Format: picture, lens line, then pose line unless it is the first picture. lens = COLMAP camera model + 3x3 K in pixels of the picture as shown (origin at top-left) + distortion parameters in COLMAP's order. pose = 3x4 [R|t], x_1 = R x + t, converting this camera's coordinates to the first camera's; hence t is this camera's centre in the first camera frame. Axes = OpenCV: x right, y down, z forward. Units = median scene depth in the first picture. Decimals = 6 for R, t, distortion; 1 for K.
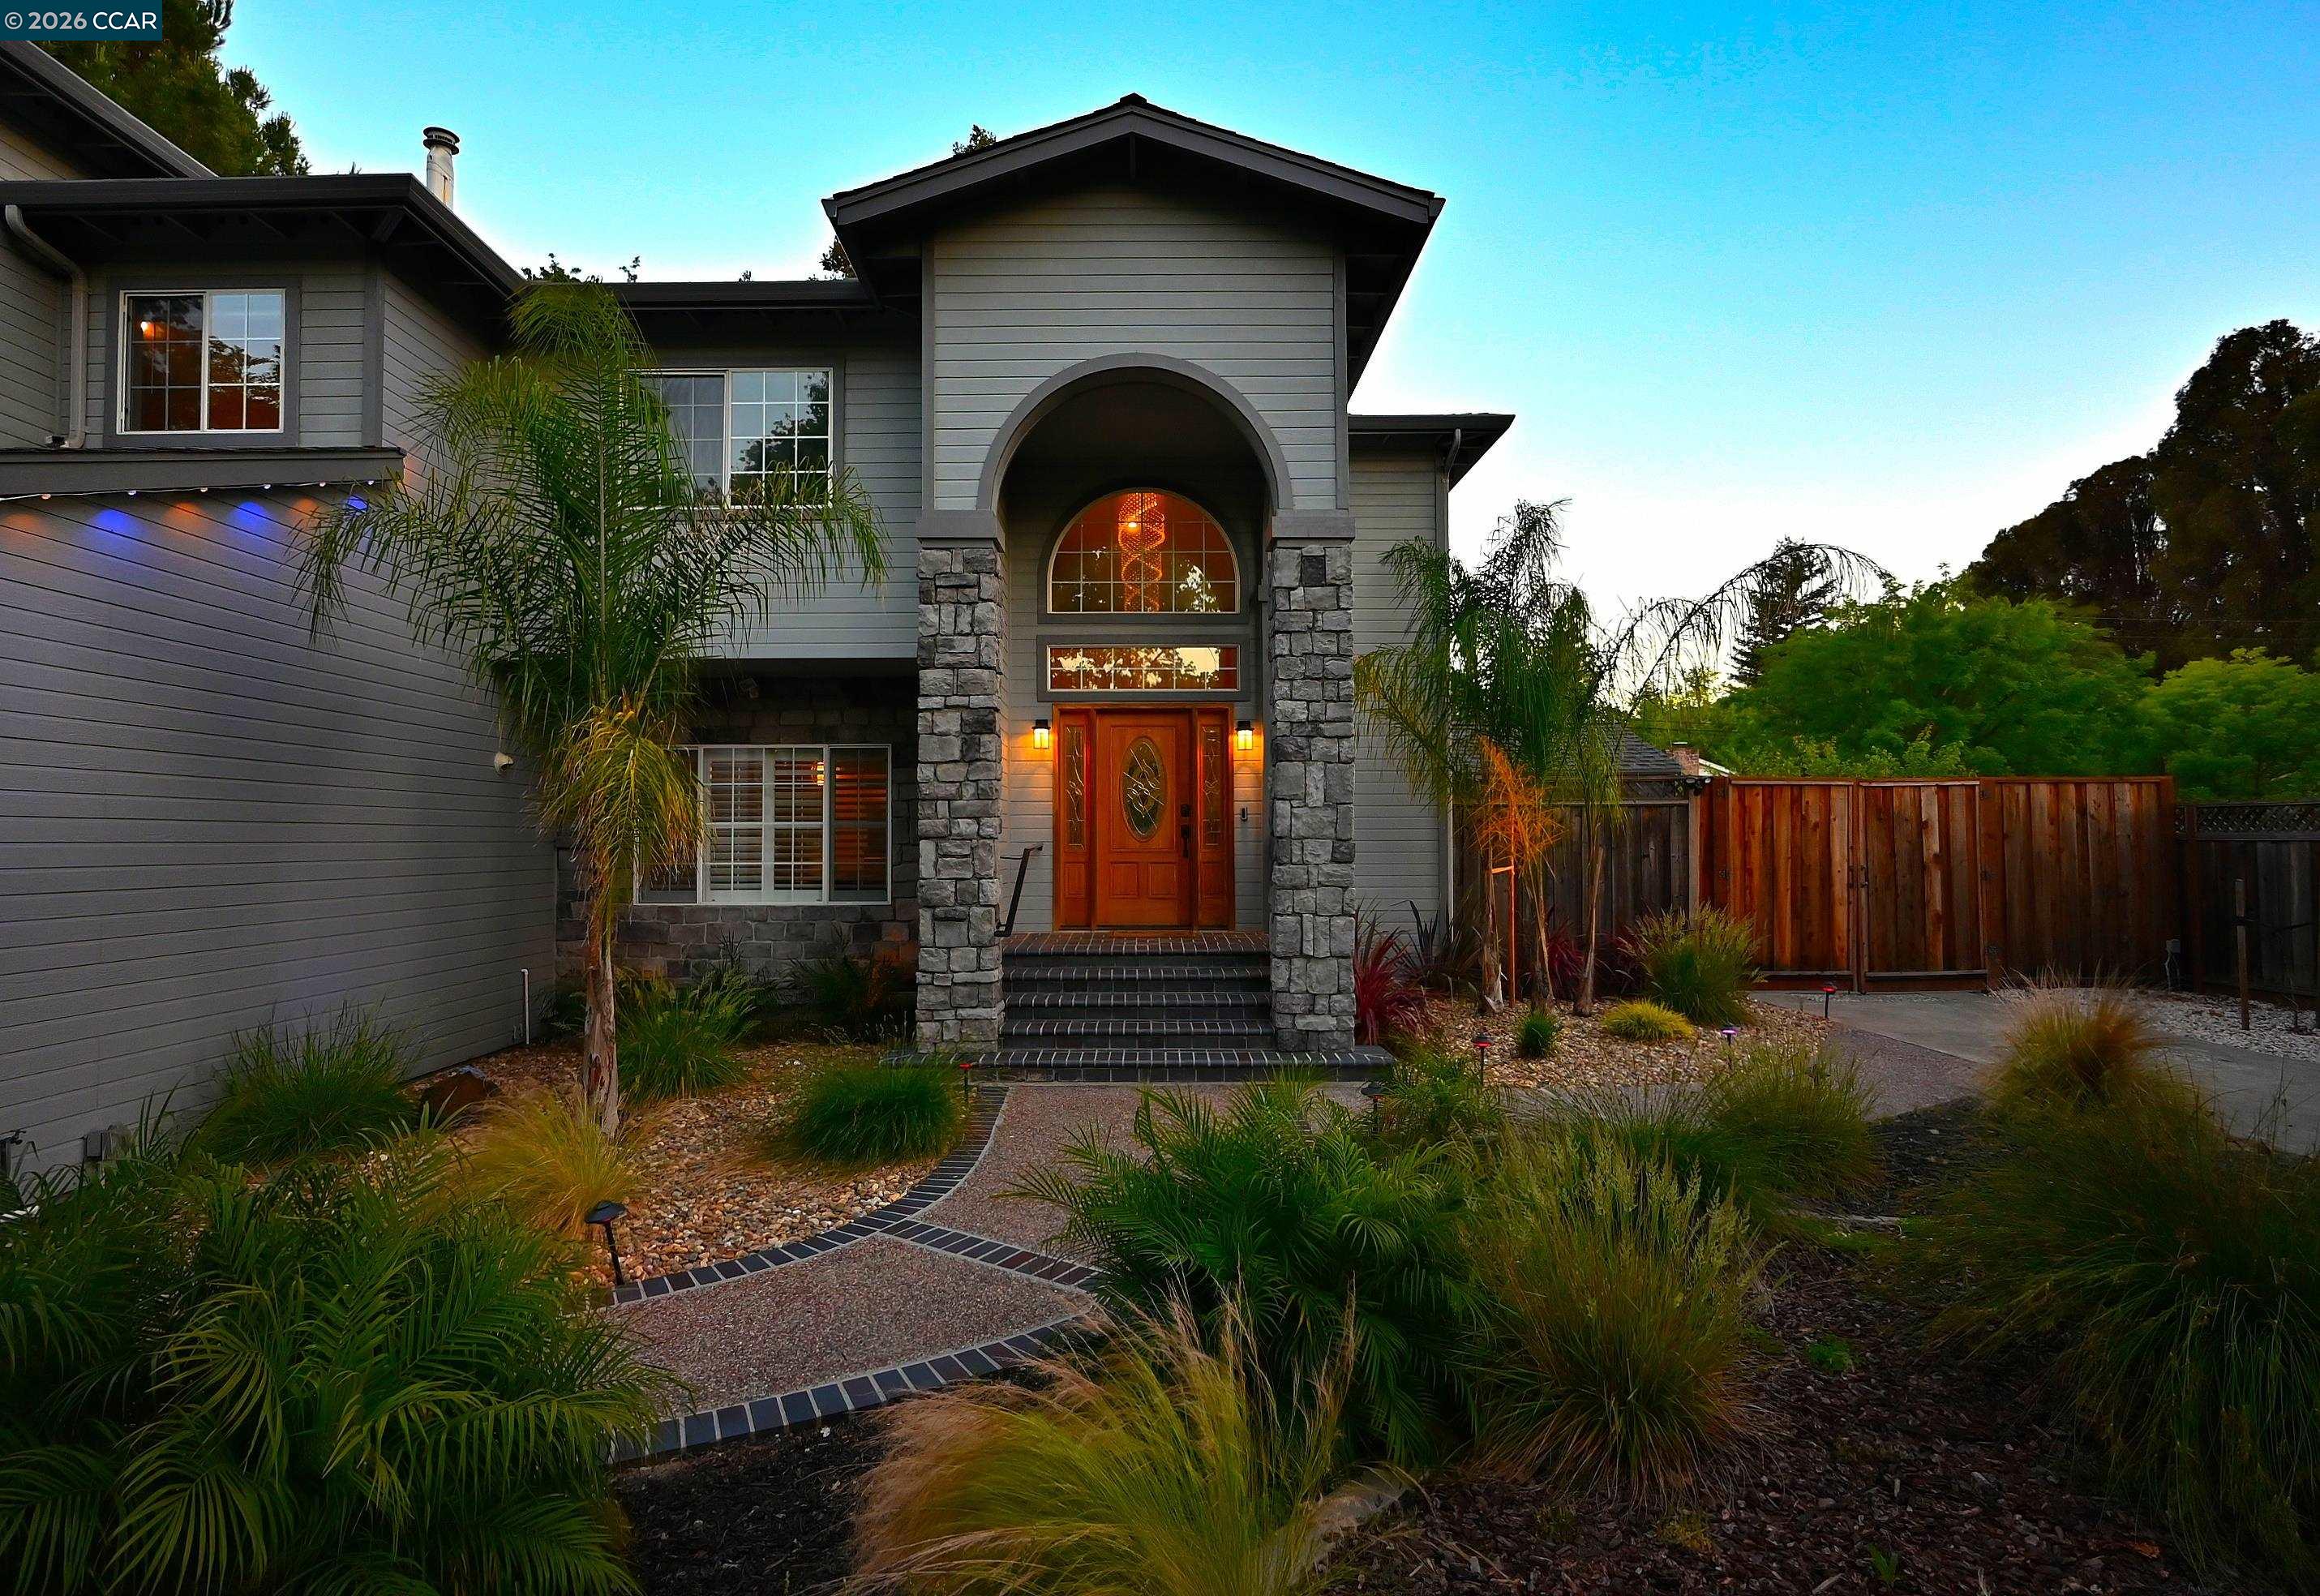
lens RADIAL K [[1200.6, 0, 1157.8], [0, 1200.6, 801.7], [0, 0, 1]] dist [-0.006669, 0.005627]
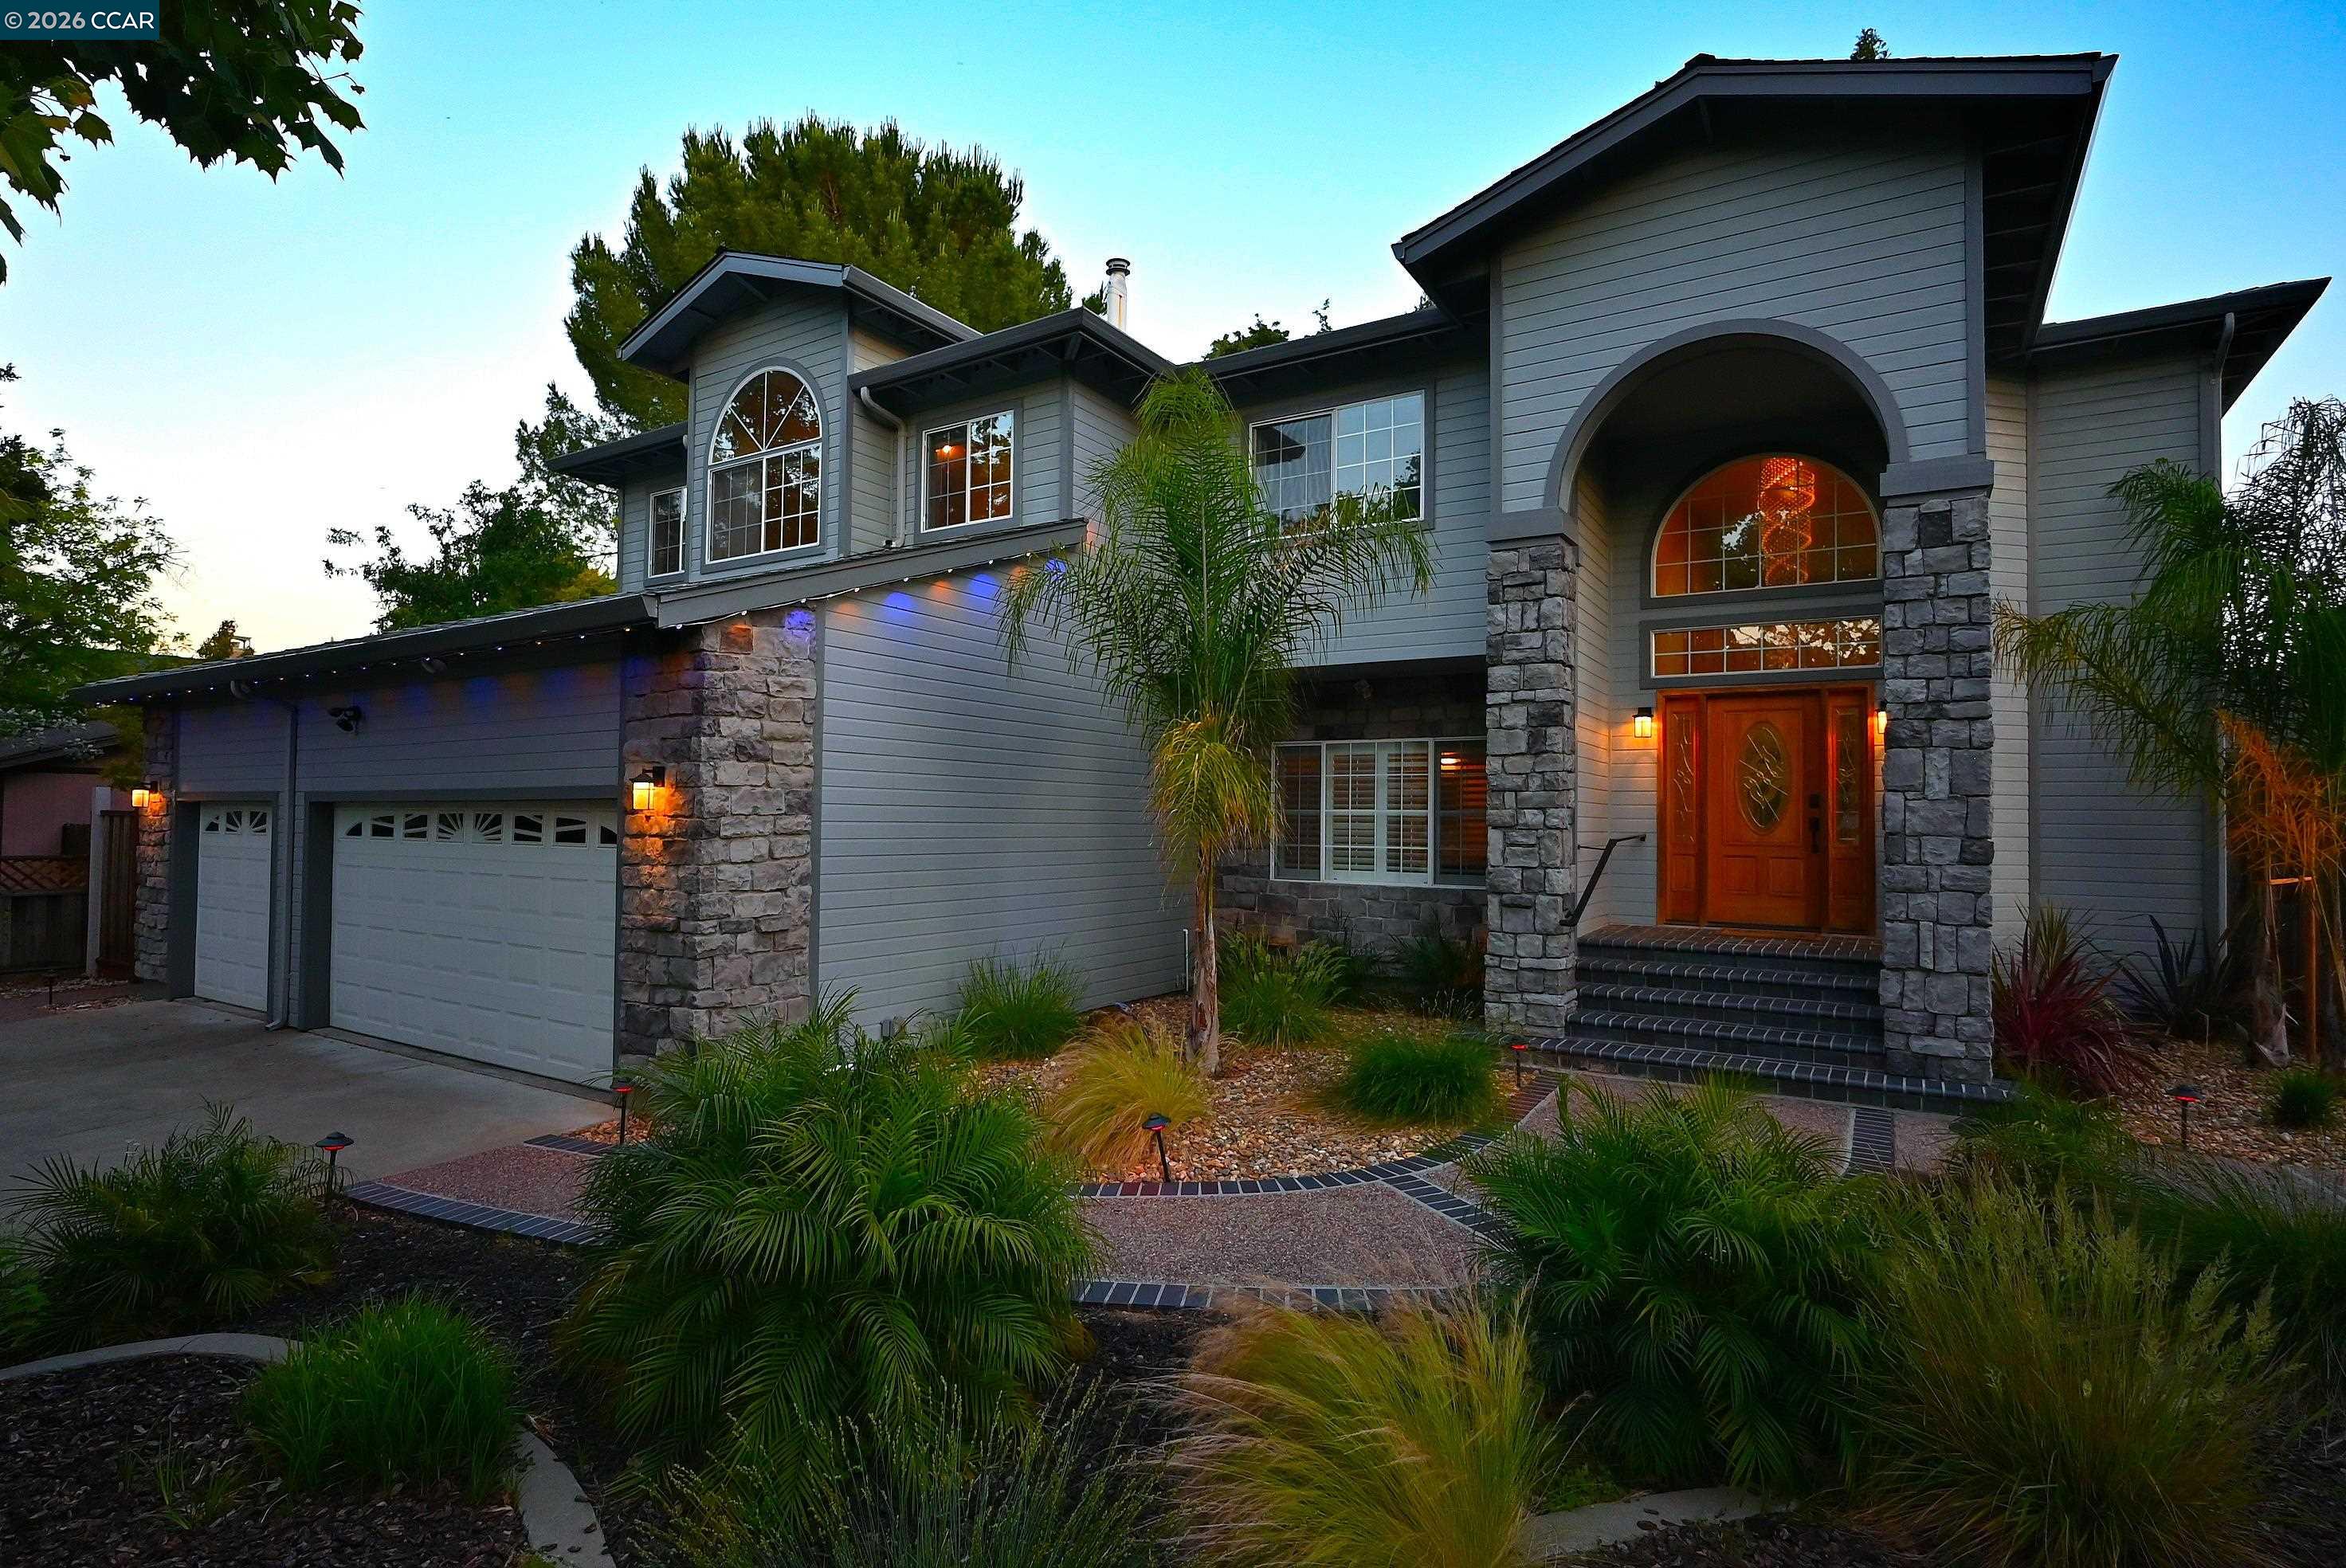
lens RADIAL K [[1175.4, 0, 1169.9], [0, 1175.4, 788.2], [0, 0, 1]] dist [-0.001725, 0.001349]
pose [[0.847420, -0.000496, -0.530923, 0.112095], [0.000910, 0.999999, 0.000517, -0.004768], [0.530922, -0.000921, 0.847420, -0.020337]]
